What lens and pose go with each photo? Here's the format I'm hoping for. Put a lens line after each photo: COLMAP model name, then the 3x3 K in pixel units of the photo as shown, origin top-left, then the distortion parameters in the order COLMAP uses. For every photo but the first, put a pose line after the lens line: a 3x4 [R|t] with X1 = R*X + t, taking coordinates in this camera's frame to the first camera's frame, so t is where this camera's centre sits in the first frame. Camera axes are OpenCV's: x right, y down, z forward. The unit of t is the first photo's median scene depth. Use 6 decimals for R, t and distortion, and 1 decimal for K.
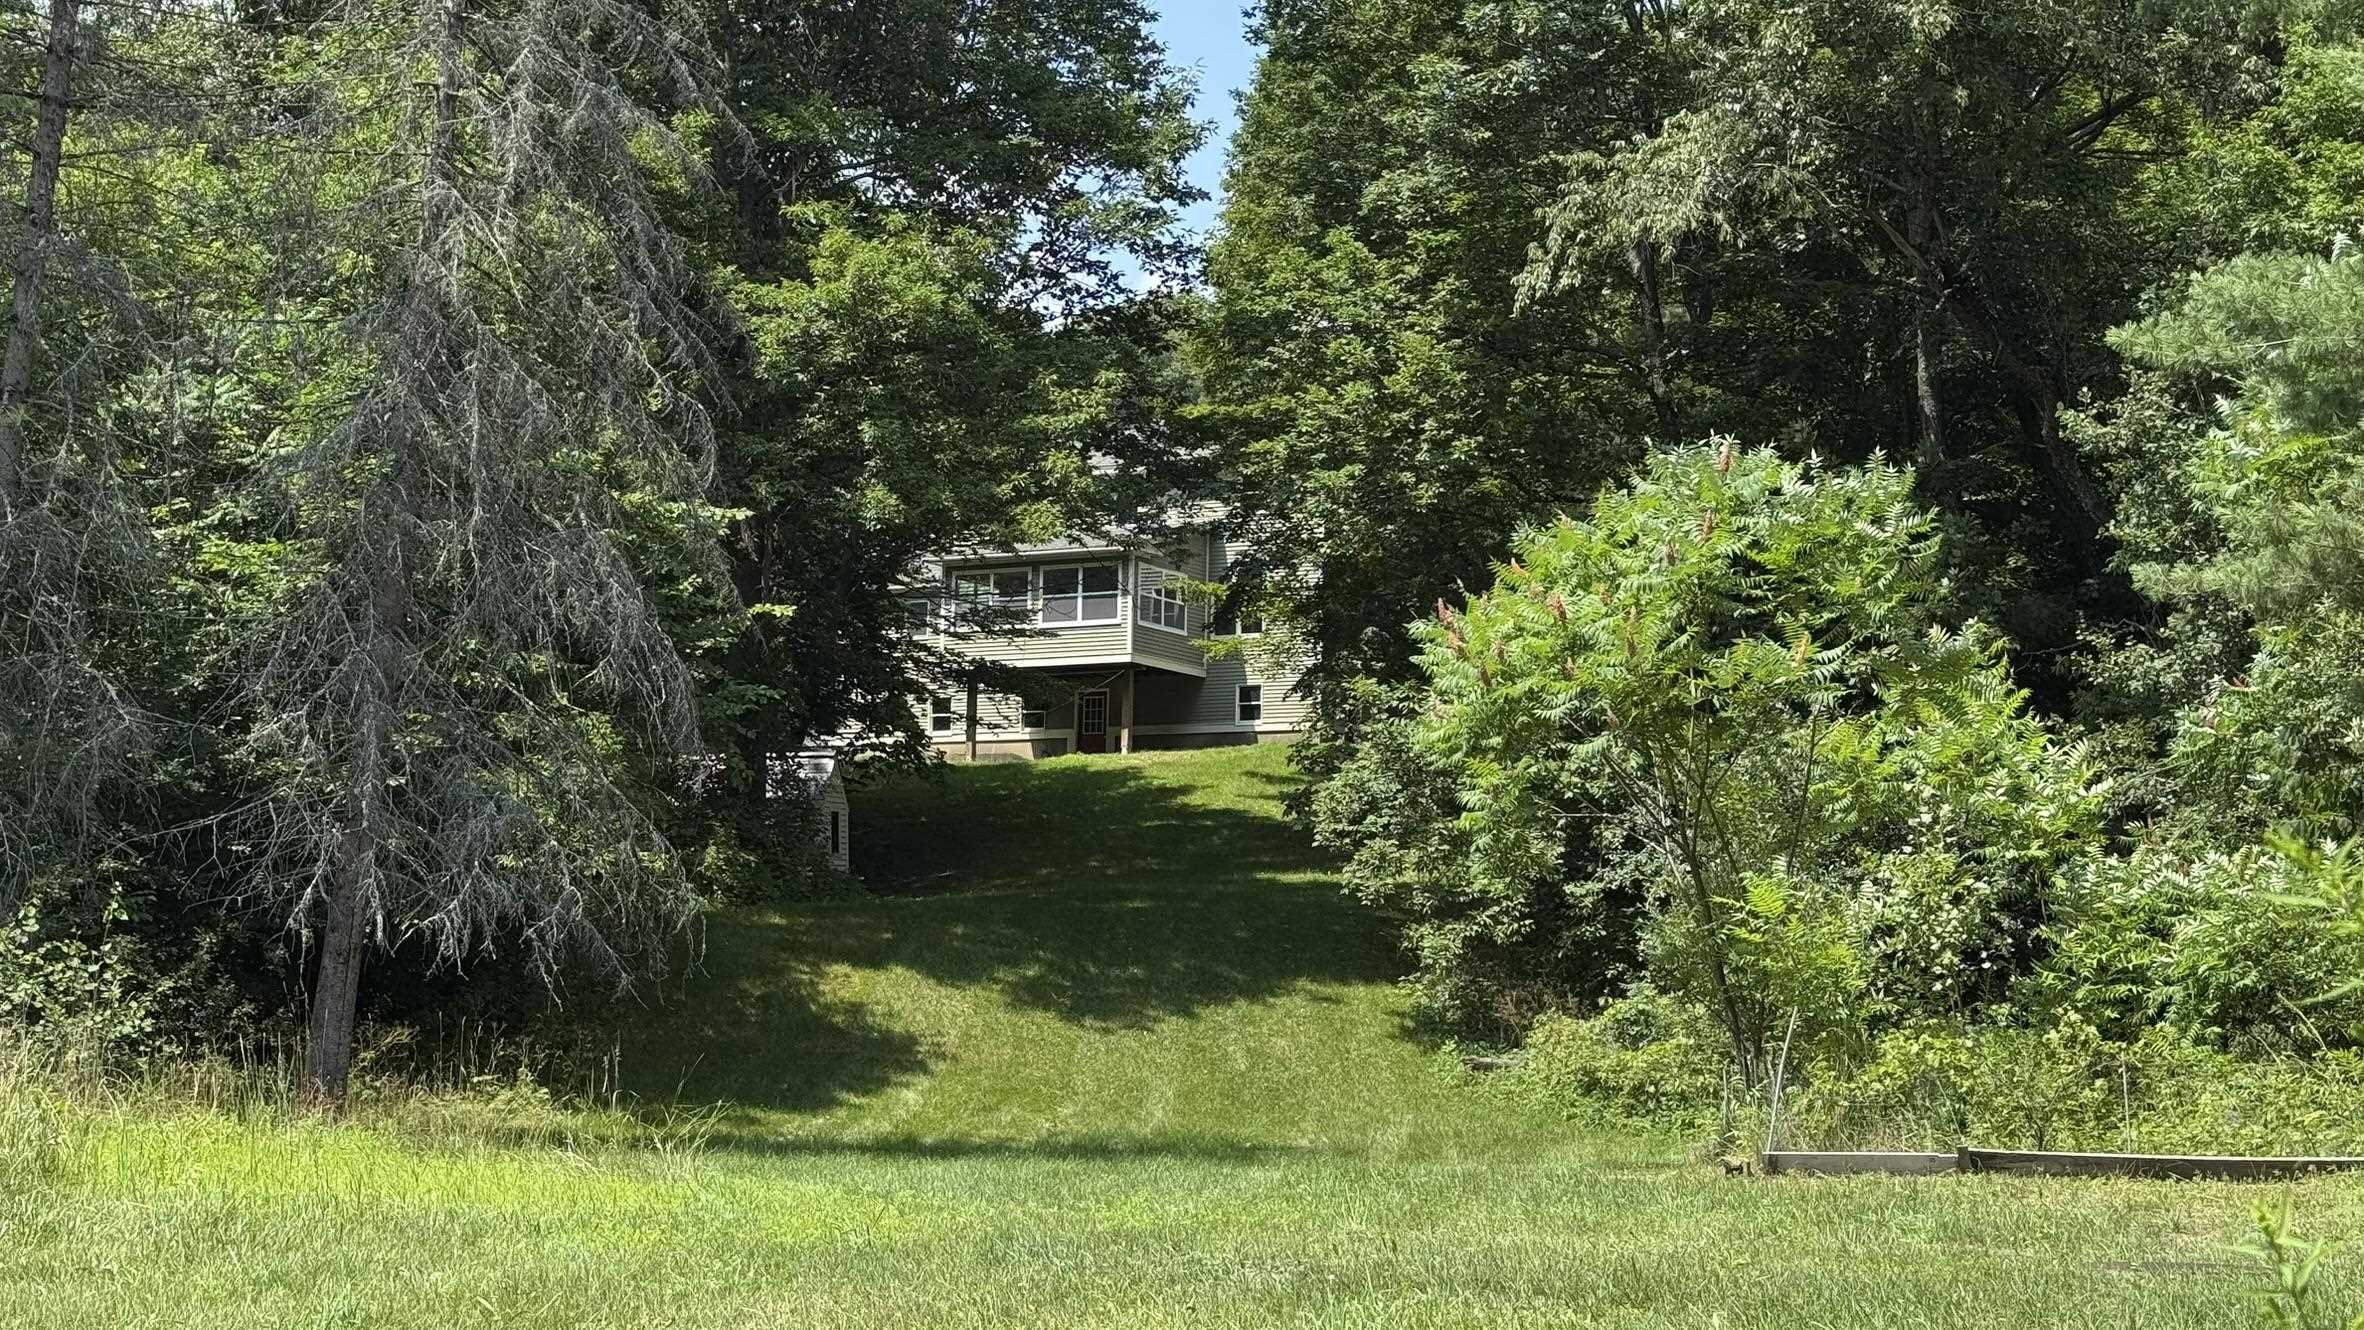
lens RADIAL K [[3359.1, 0, 1185.7], [0, 3359.1, 664.7], [0, 0, 1]] dist [0.829096, 0.011017]
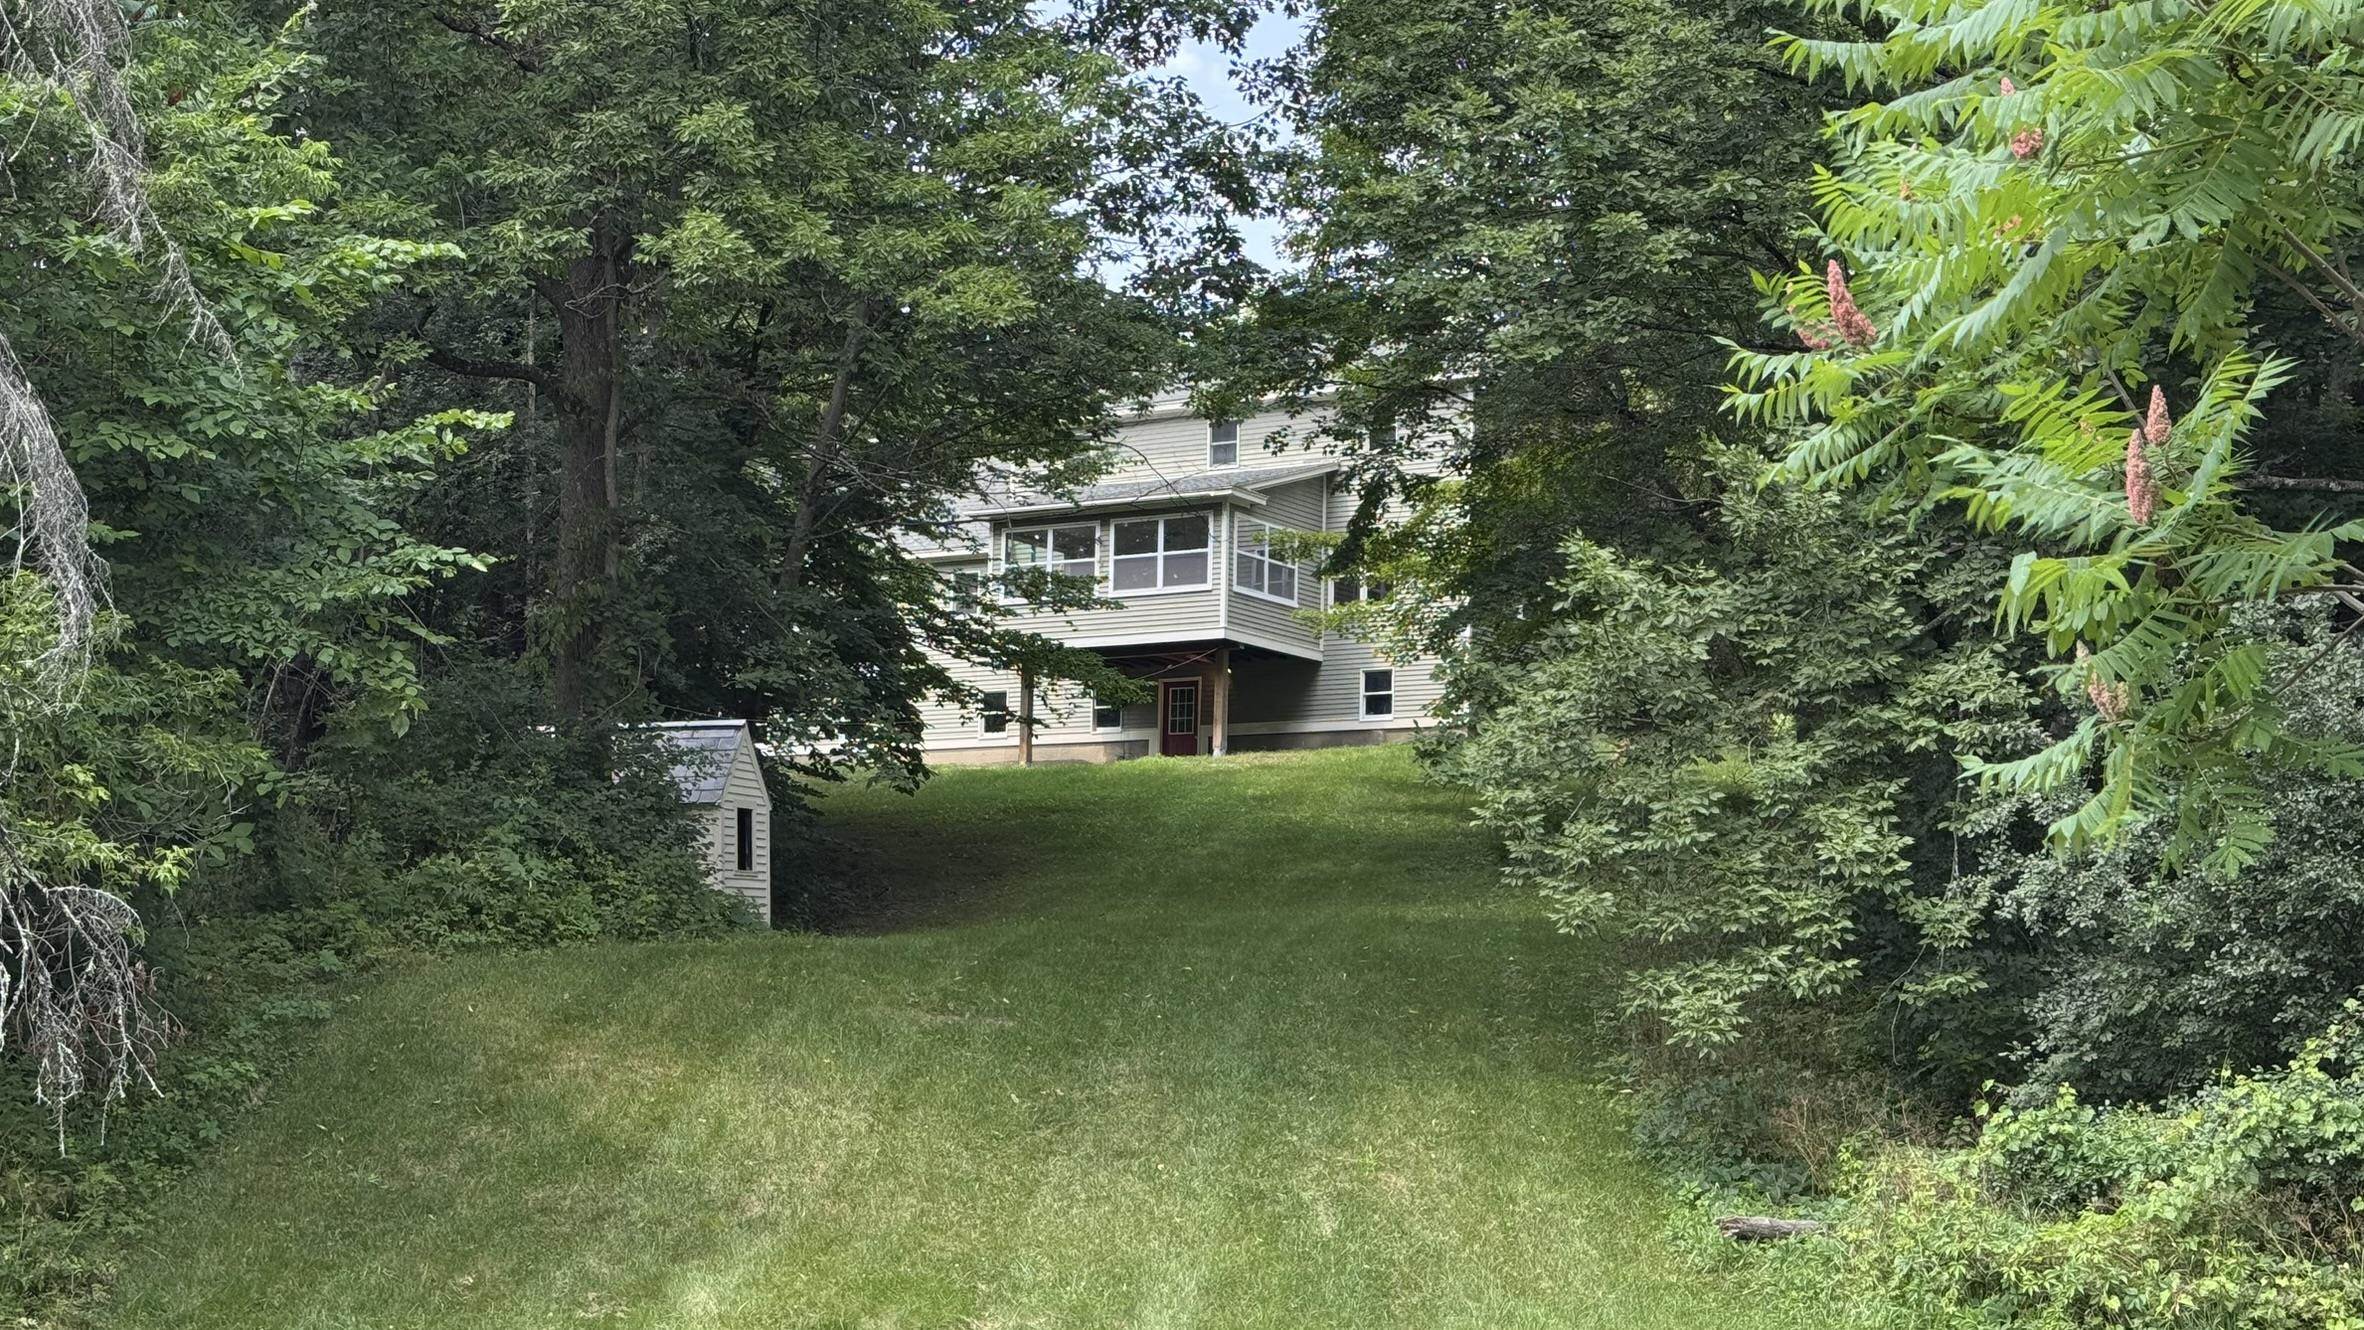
lens RADIAL K [[3359.1, 0, 1185.7], [0, 3359.1, 664.7], [0, 0, 1]] dist [0.829096, 0.011017]
pose [[0.998896, -0.004339, -0.046769, 0.011156], [0.003622, 0.999875, -0.015391, 0.017205], [0.046829, 0.015204, 0.998787, 0.216384]]
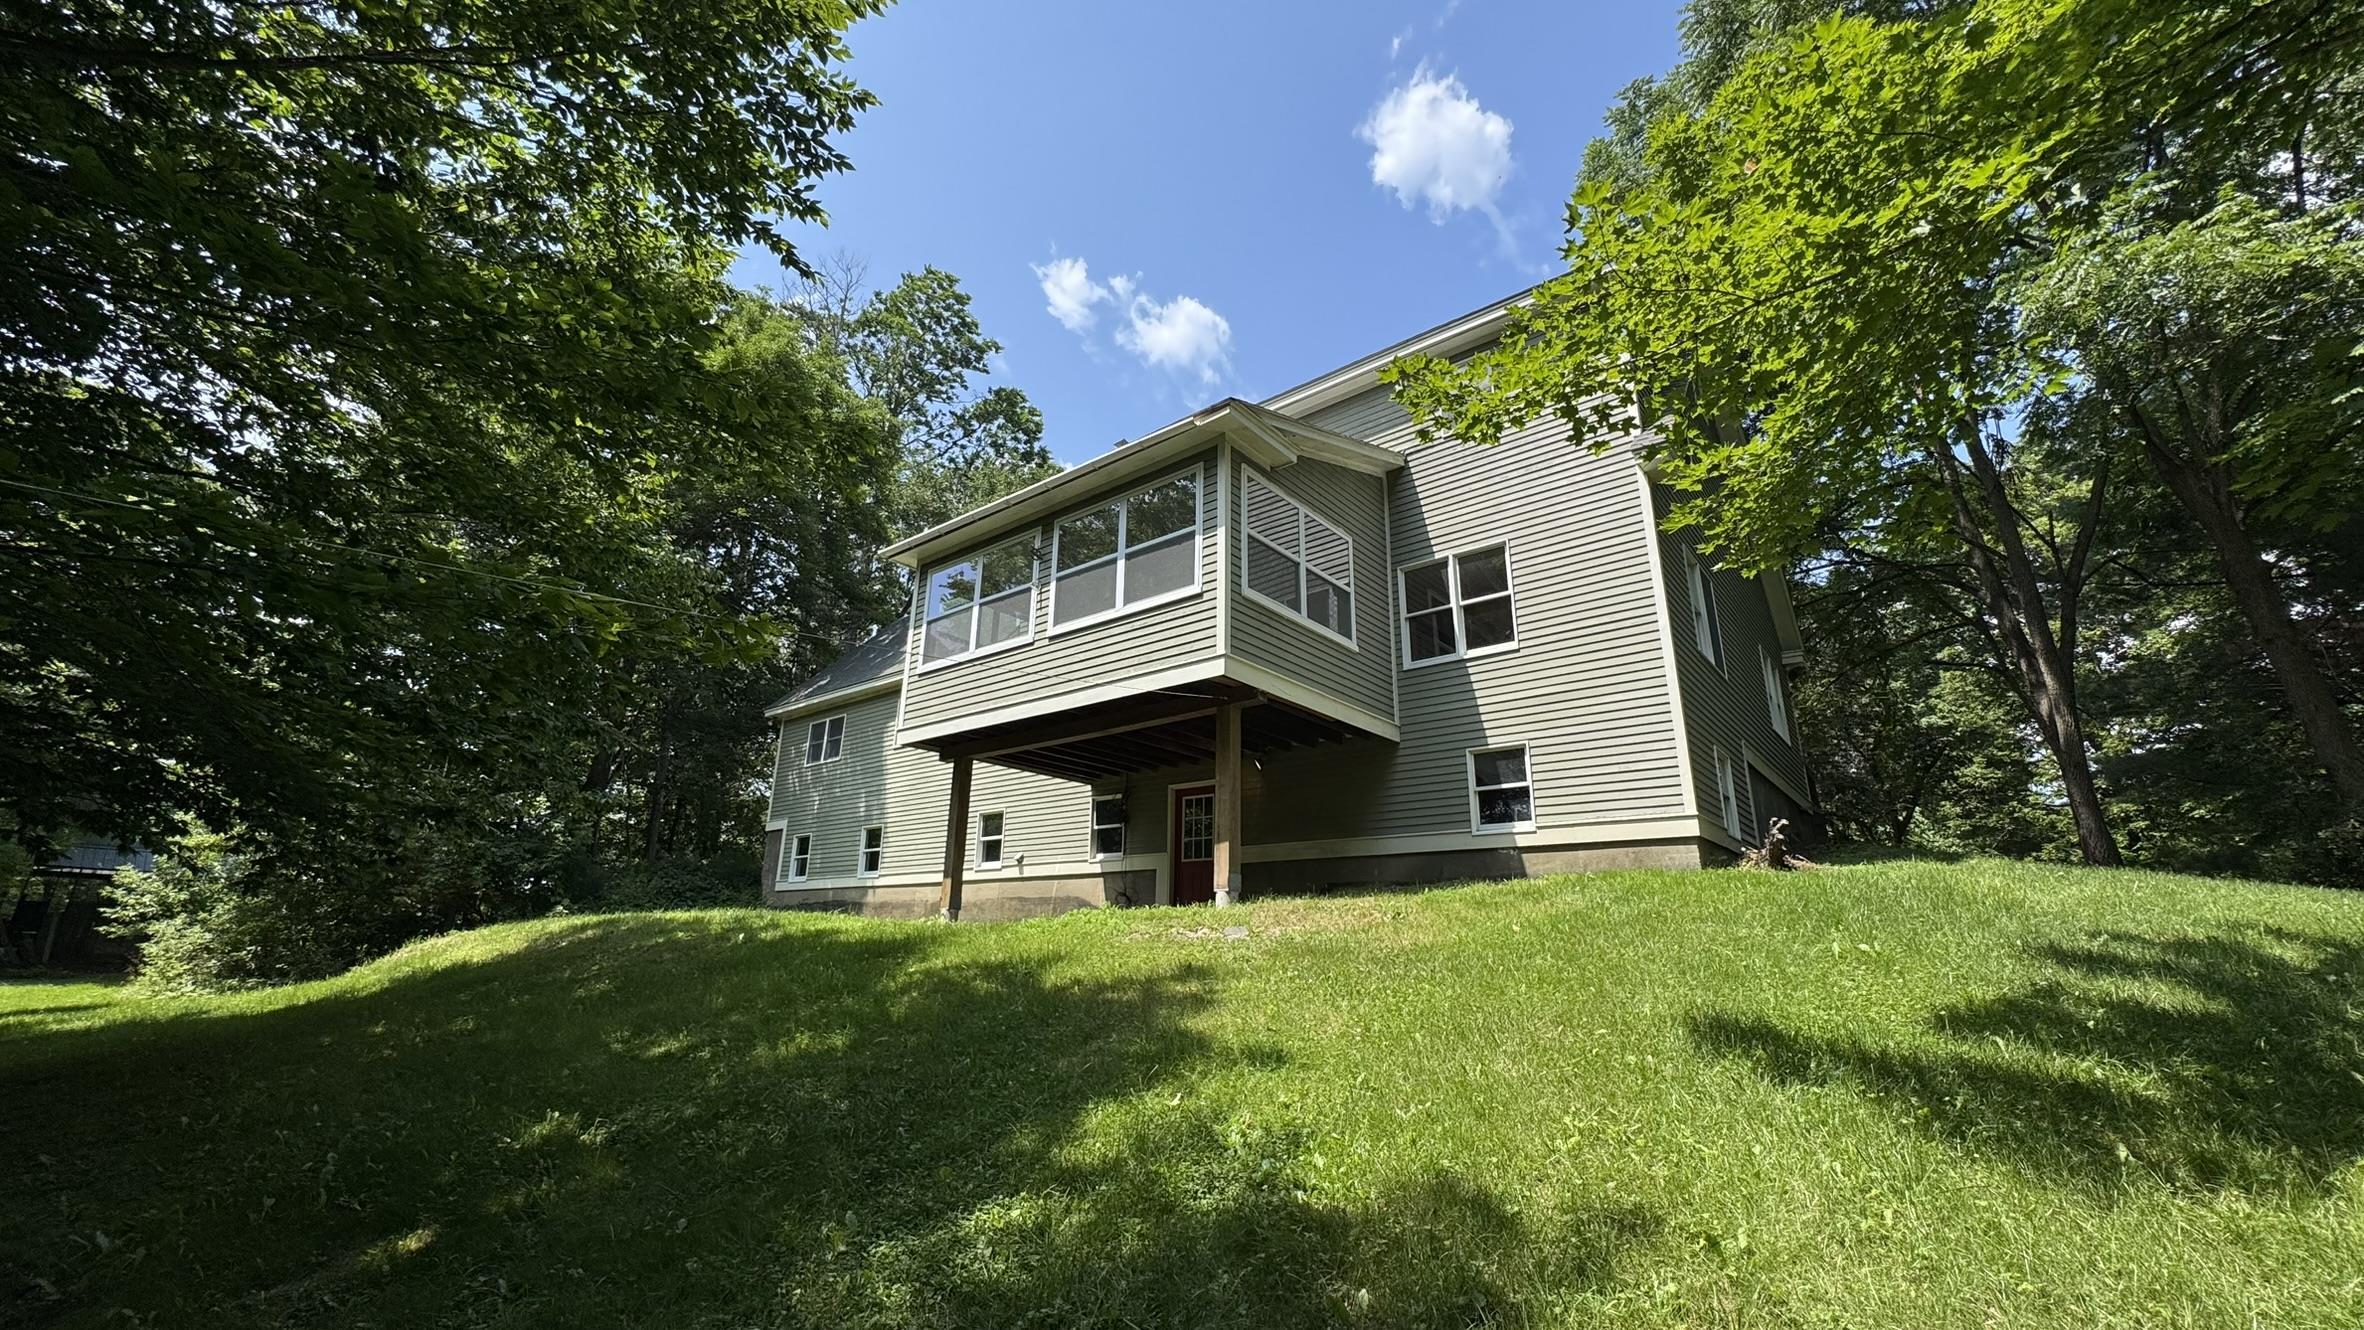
lens RADIAL K [[937.9, 0, 1191.0], [0, 937.9, 662.4], [0, 0, 1]] dist [-0.013868, 0.000053]
pose [[0.987053, -0.052170, -0.151674, -0.003013], [0.021271, 0.979848, -0.198608, 0.020068], [0.158979, 0.192810, 0.968272, 0.881500]]
